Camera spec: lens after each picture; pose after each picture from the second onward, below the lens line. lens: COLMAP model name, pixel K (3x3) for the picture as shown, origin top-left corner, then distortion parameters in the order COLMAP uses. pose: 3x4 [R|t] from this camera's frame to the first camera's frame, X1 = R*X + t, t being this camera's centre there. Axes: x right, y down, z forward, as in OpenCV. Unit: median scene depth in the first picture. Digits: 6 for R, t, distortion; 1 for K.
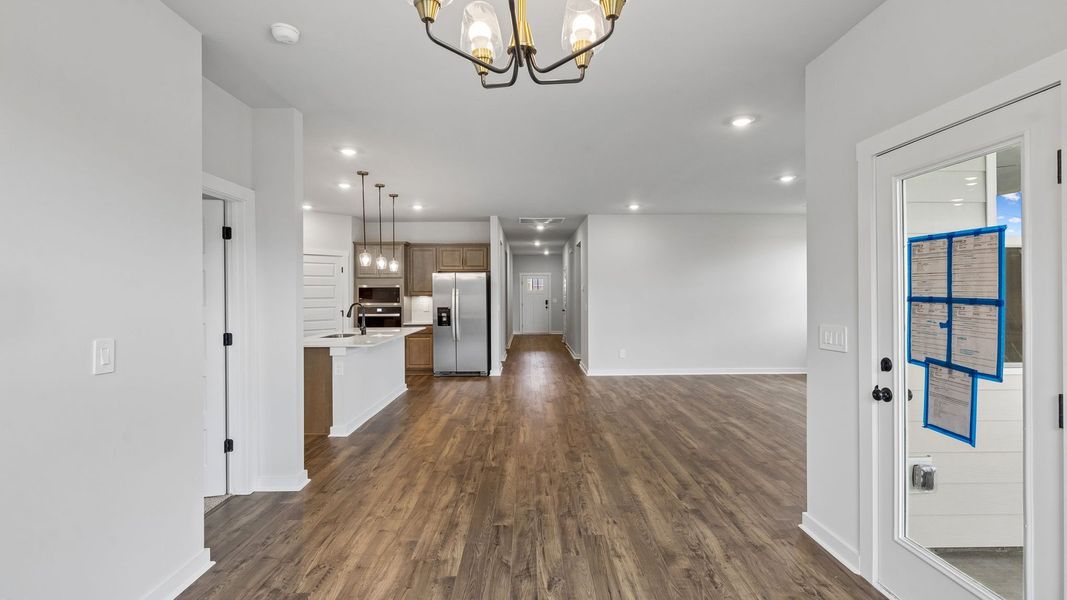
lens RADIAL K [[483.2, 0, 536.9], [0, 483.2, 294.3], [0, 0, 1]] dist [-0.001944, -0.000088]
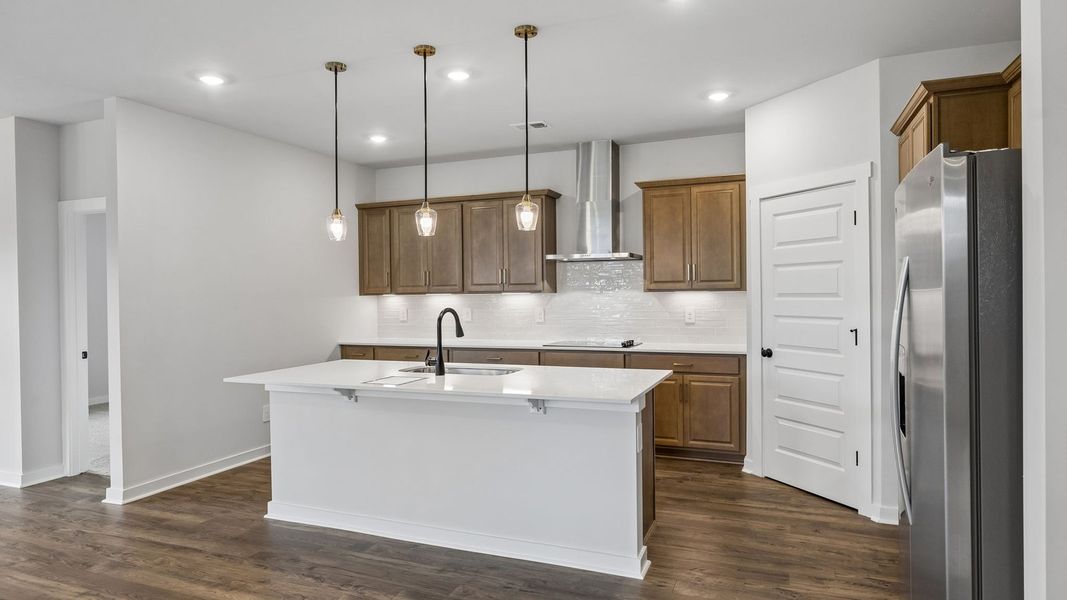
lens RADIAL K [[627.2, 0, 536.0], [0, 627.2, 296.2], [0, 0, 1]] dist [-0.002710, 0.000939]
pose [[-0.391969, 0.017442, -0.919813, 0.239553], [0.015203, 0.999807, 0.012481, -0.001941], [0.919853, -0.009092, -0.392158, 1.786654]]
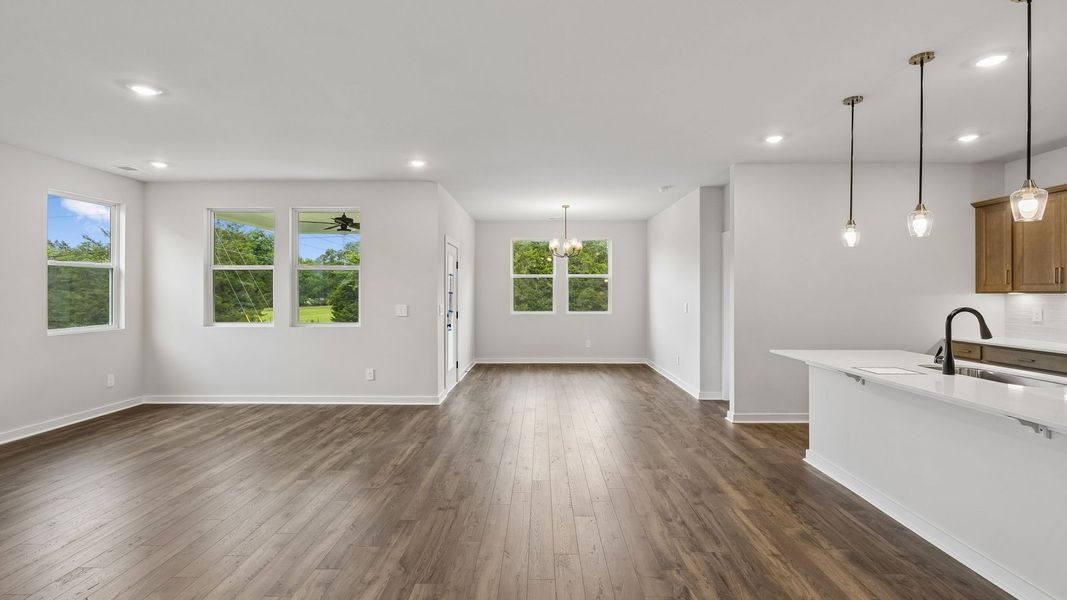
lens RADIAL K [[477.0, 0, 536.4], [0, 477.0, 290.8], [0, 0, 1]] dist [-0.004407, 0.000412]
pose [[-0.999582, 0.003127, 0.028735, 0.049861], [0.003141, 0.999995, 0.000426, -0.001190], [-0.028734, 0.000517, -0.999587, 1.986046]]
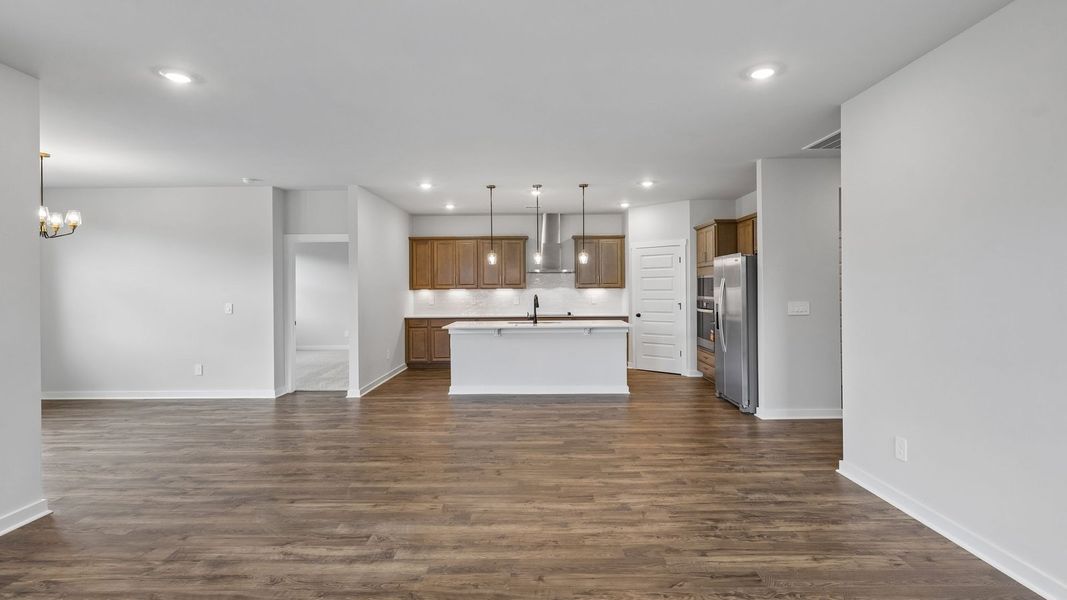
lens RADIAL K [[497.0, 0, 536.4], [0, 497.0, 286.4], [0, 0, 1]] dist [-0.003798, -0.000022]
pose [[-0.026226, 0.002771, -0.999652, 1.057622], [0.007742, 0.999967, 0.002568, -0.007172], [0.999626, -0.007672, -0.026247, 1.384158]]
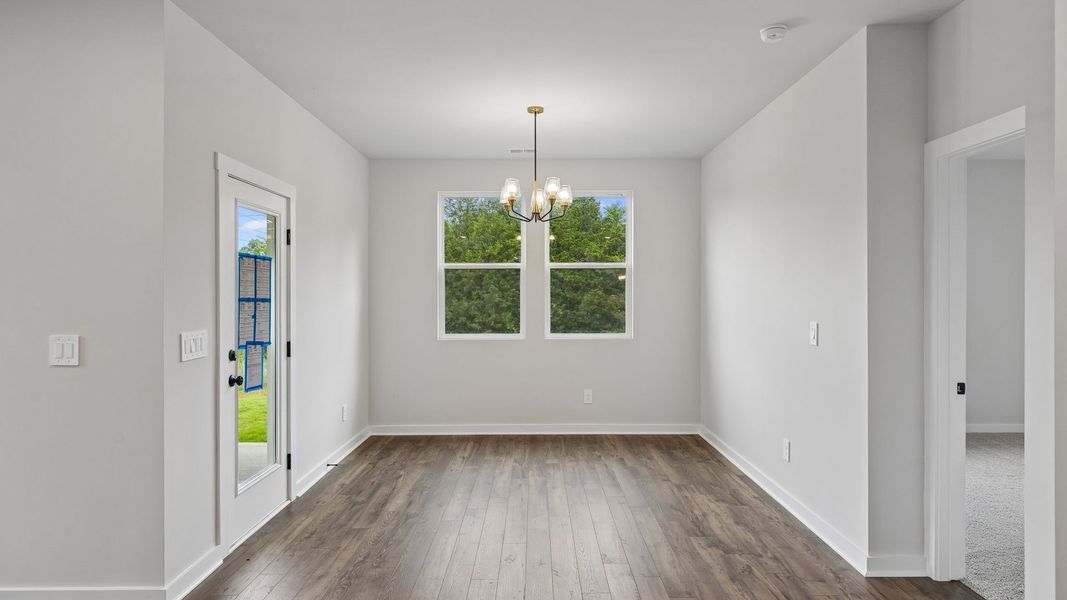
lens RADIAL K [[606.9, 0, 535.8], [0, 606.9, 291.6], [0, 0, 1]] dist [-0.000649, -0.000447]
pose [[-0.999782, 0.005355, 0.020165, -0.027219], [0.005298, 0.999982, -0.002893, -0.001280], [-0.020180, -0.002786, -0.999792, 1.266028]]
